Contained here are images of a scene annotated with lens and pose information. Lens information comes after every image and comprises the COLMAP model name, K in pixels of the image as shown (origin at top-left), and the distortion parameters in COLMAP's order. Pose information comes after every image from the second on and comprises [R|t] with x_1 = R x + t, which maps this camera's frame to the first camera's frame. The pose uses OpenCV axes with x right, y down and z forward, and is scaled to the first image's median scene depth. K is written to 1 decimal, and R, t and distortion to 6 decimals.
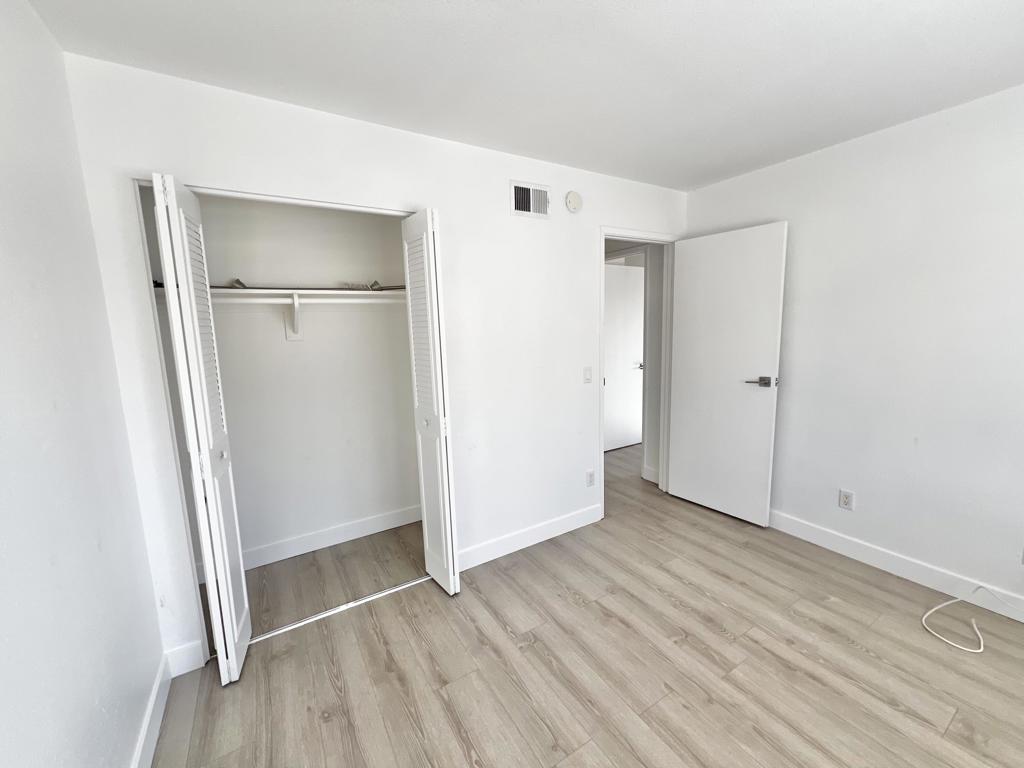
lens RADIAL K [[408.8, 0, 512.0], [0, 408.8, 384.0], [0, 0, 1]] dist [0.000916, 0.000005]
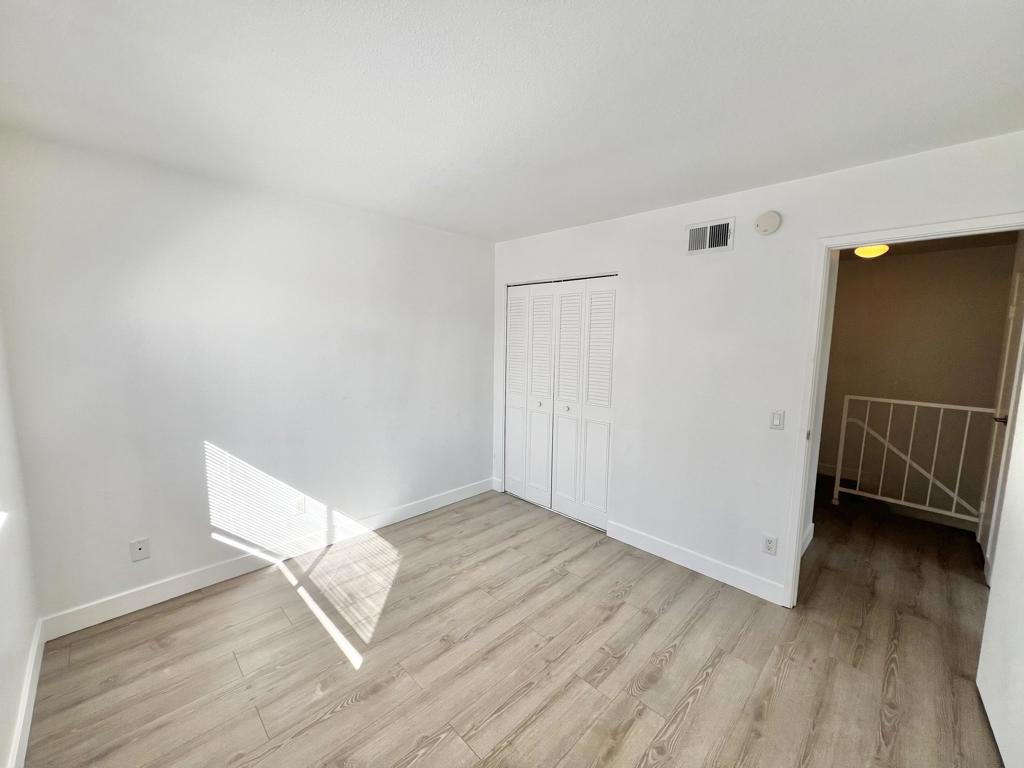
lens RADIAL K [[407.9, 0, 509.2], [0, 407.9, 382.4], [0, 0, 1]] dist [-0.001210, 0.000142]
pose [[0.225290, 0.135711, -0.964794, 1.332600], [-0.164260, 0.981367, 0.099686, -0.140287], [0.960345, 0.136018, 0.243384, 0.406503]]
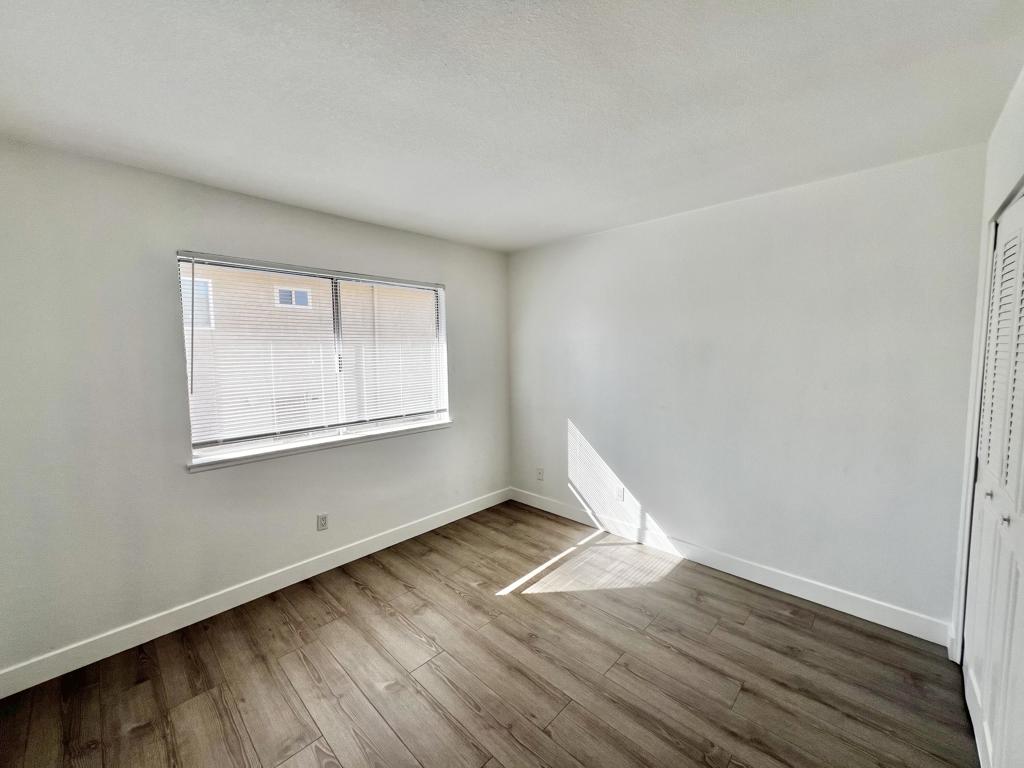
lens RADIAL K [[407.9, 0, 509.2], [0, 407.9, 382.4], [0, 0, 1]] dist [-0.001210, 0.000142]
pose [[-0.968573, 0.056050, -0.242332, 0.595675], [-0.000337, 0.973983, 0.226621, -0.272135], [0.248729, 0.219580, -0.943355, 1.544973]]
